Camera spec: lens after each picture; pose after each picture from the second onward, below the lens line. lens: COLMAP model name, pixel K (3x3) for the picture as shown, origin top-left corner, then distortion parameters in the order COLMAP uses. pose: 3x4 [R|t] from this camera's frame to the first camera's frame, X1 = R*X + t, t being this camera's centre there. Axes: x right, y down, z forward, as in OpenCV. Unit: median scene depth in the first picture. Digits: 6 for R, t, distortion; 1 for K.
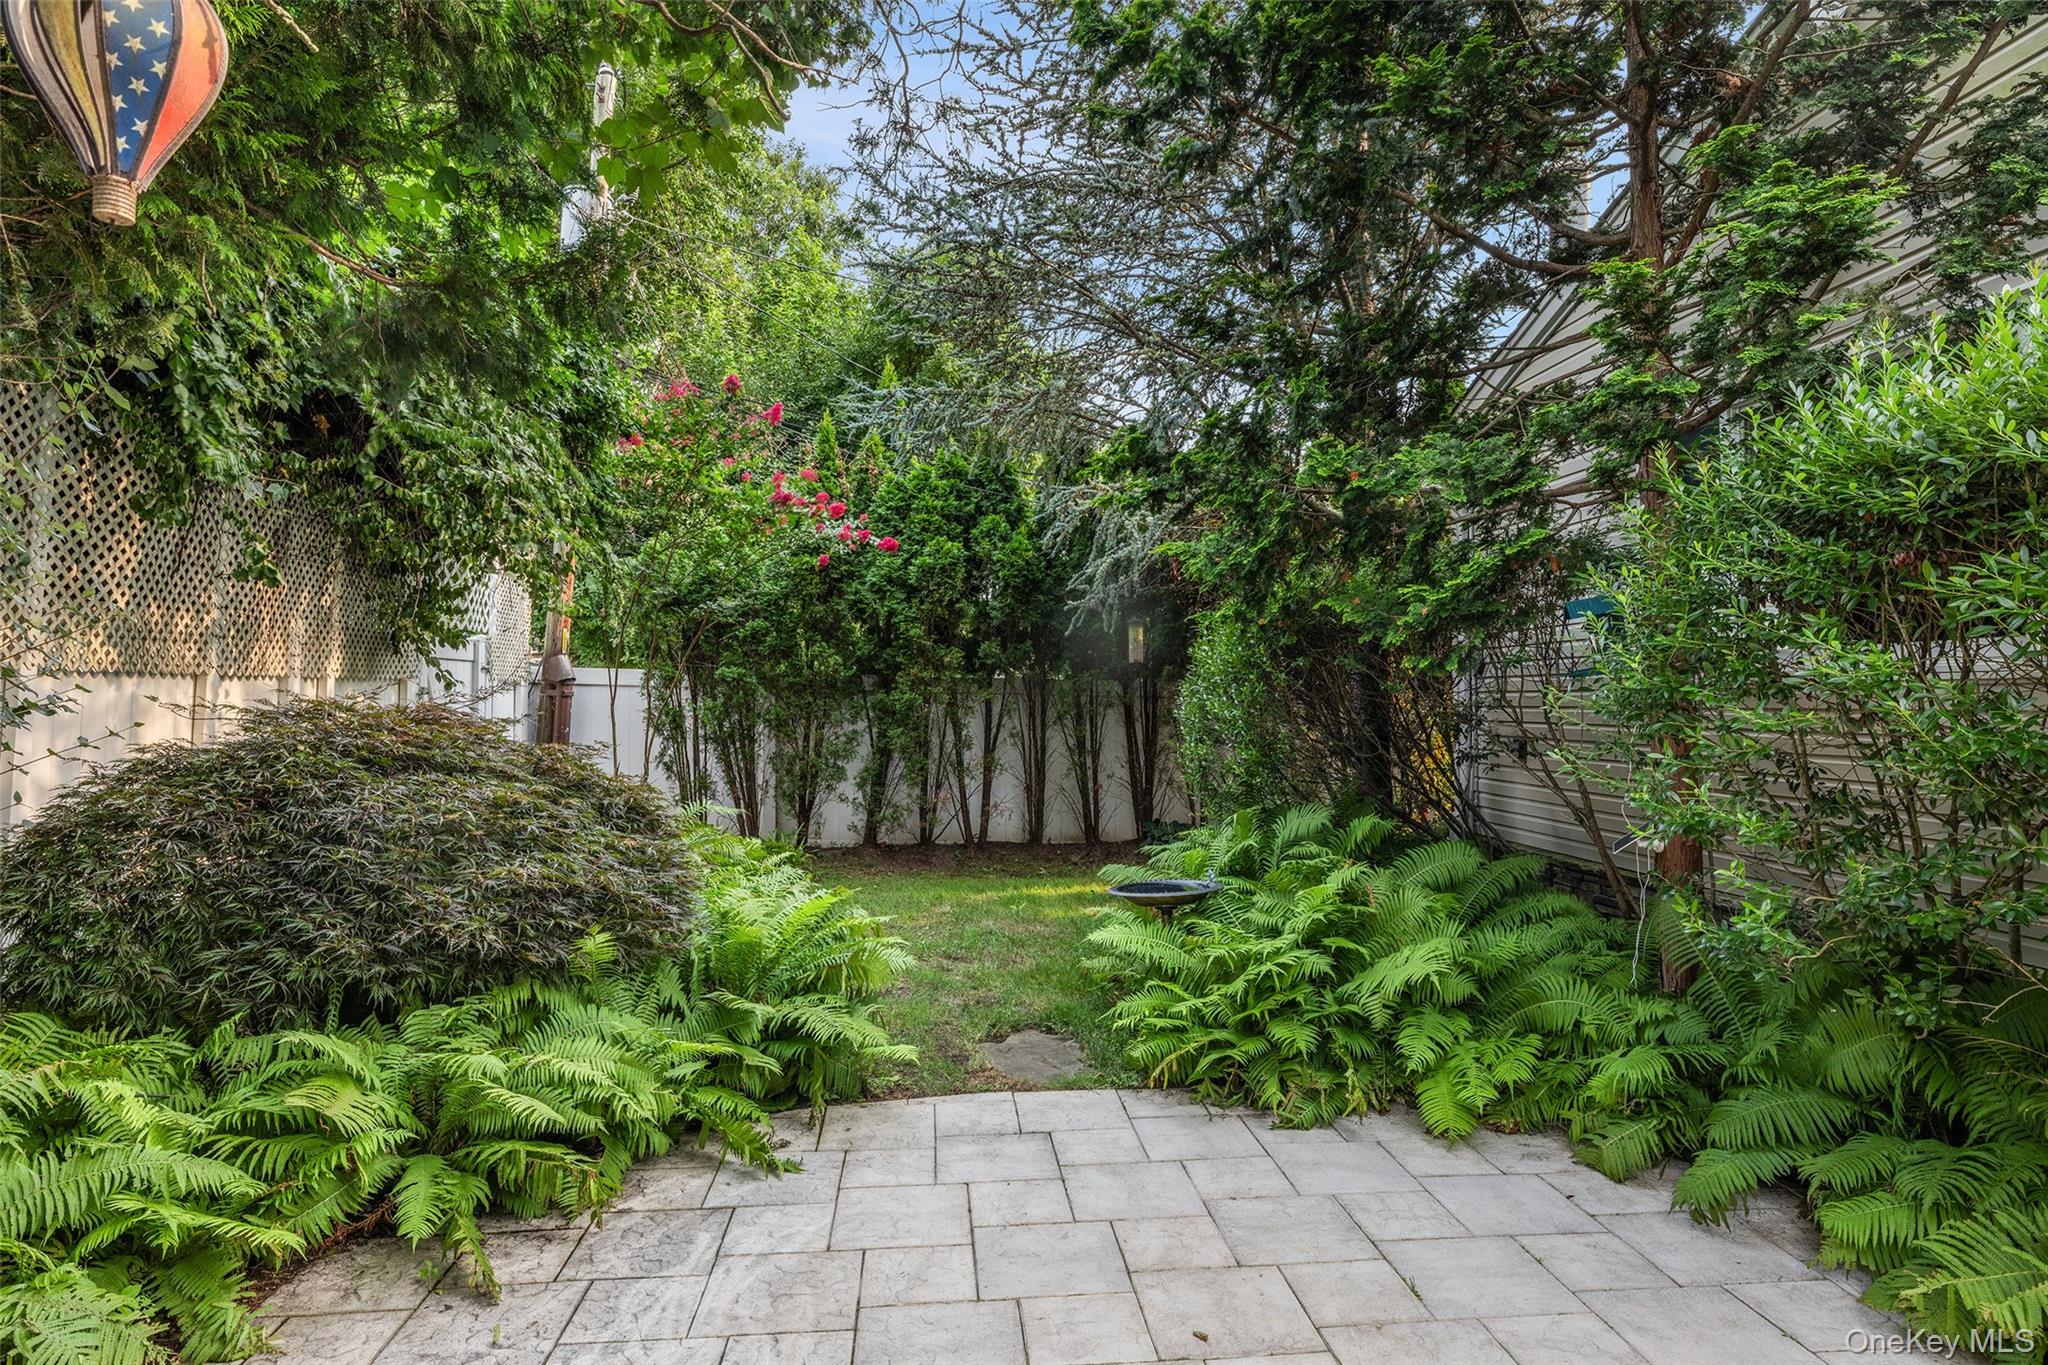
lens RADIAL K [[1134.0, 0, 1024.0], [0, 1134.0, 682.5], [0, 0, 1]] dist [0.003158, 0.001365]
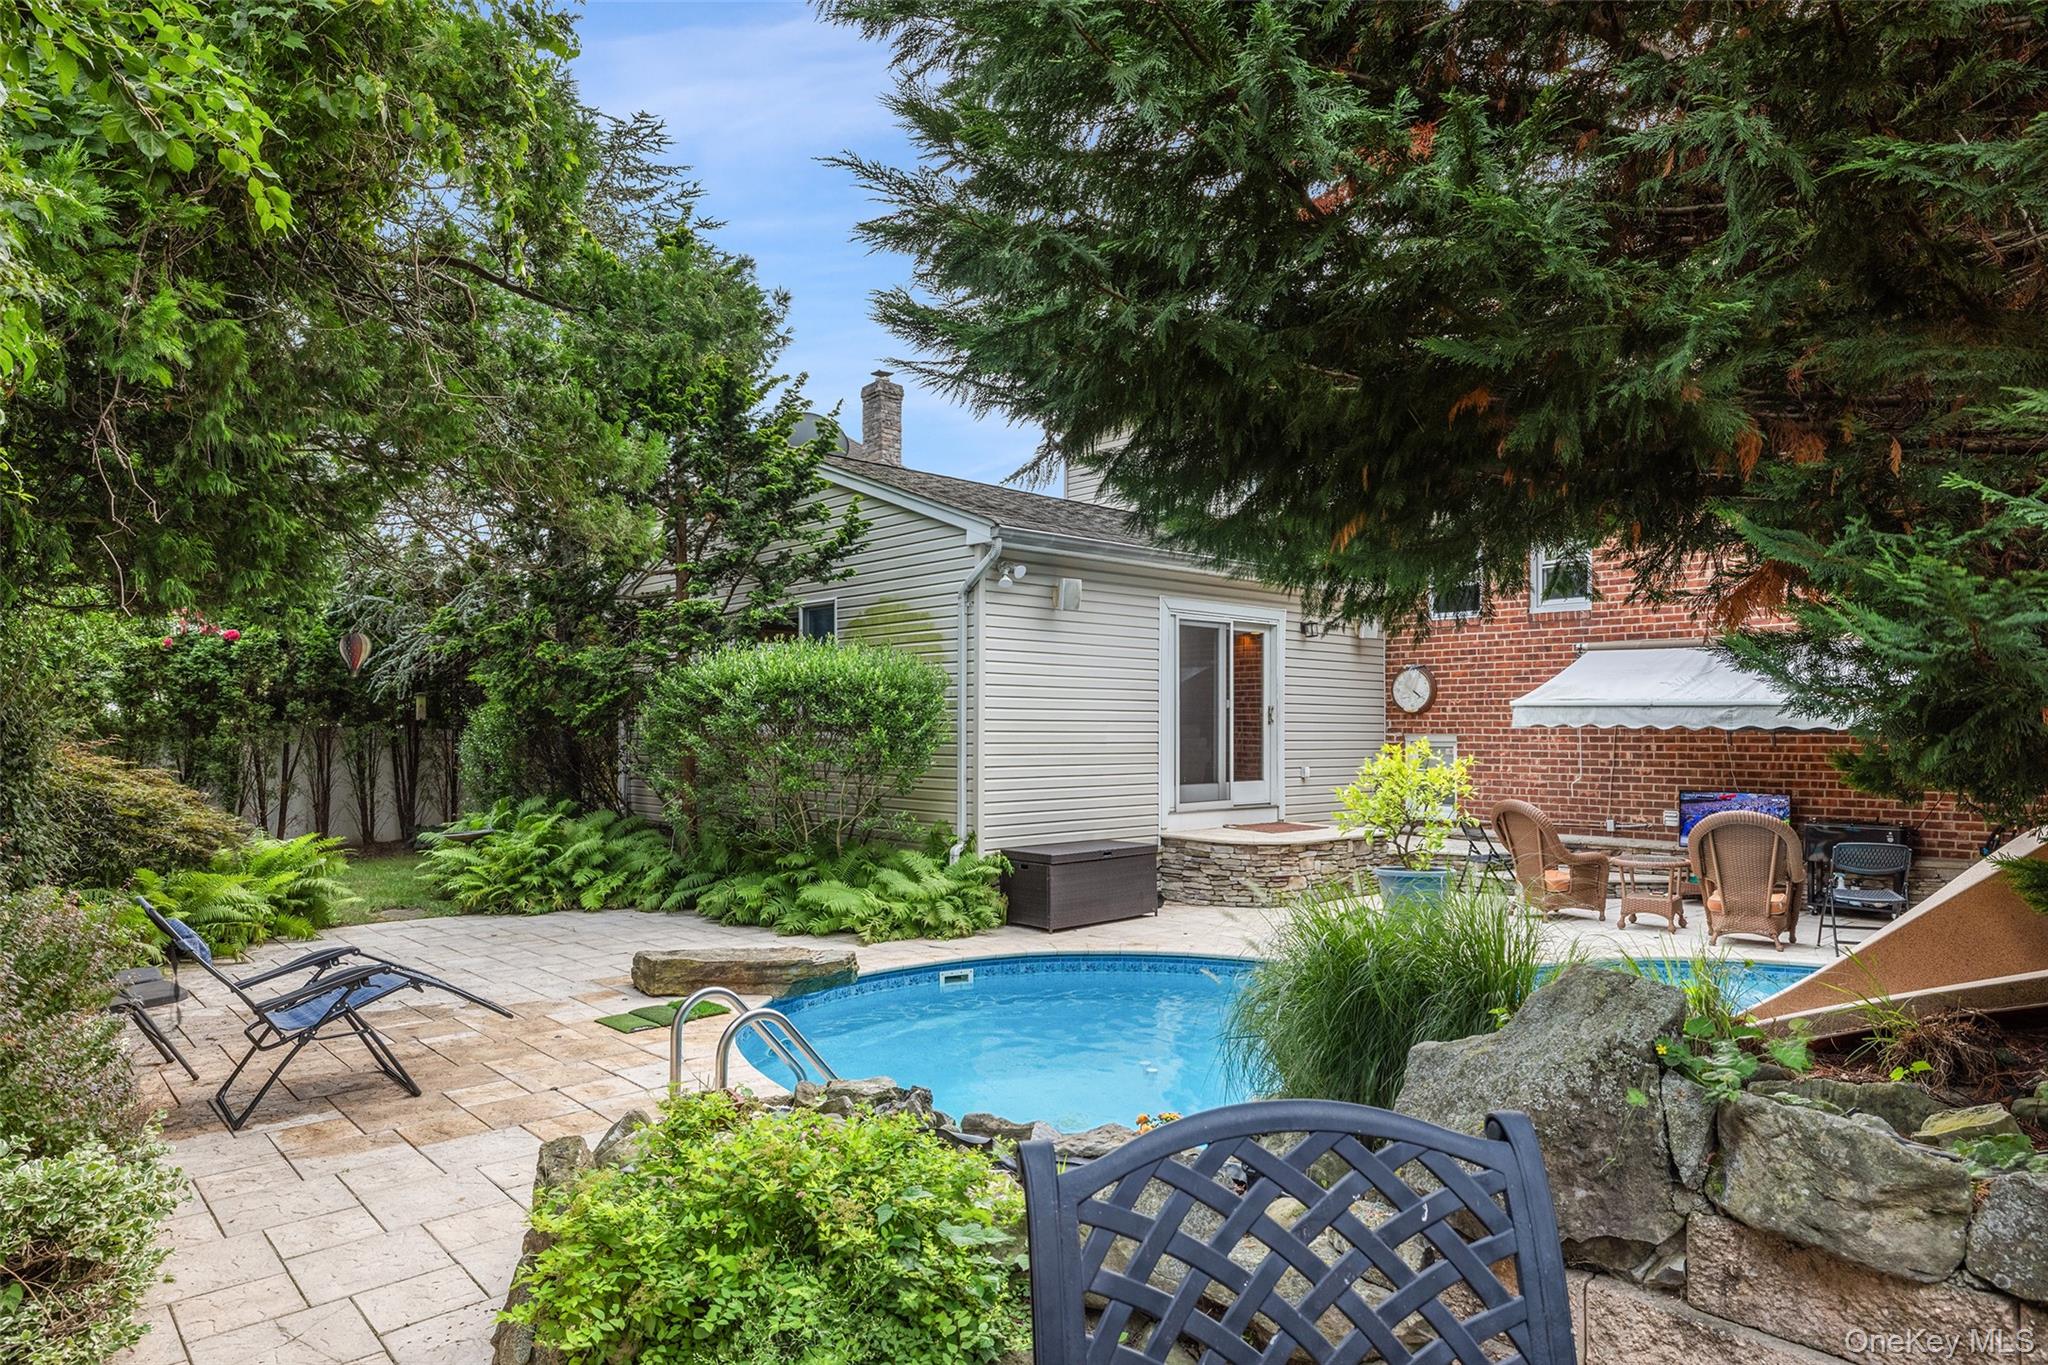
lens RADIAL K [[1221.6, 0, 1023.1], [0, 1221.6, 717.9], [0, 0, 1]] dist [-0.003344, 0.000114]
pose [[0.802565, 0.009445, 0.596490, -0.384570], [-0.010720, 0.999942, -0.001410, -0.041042], [-0.596469, -0.005263, 0.802619, -1.384246]]
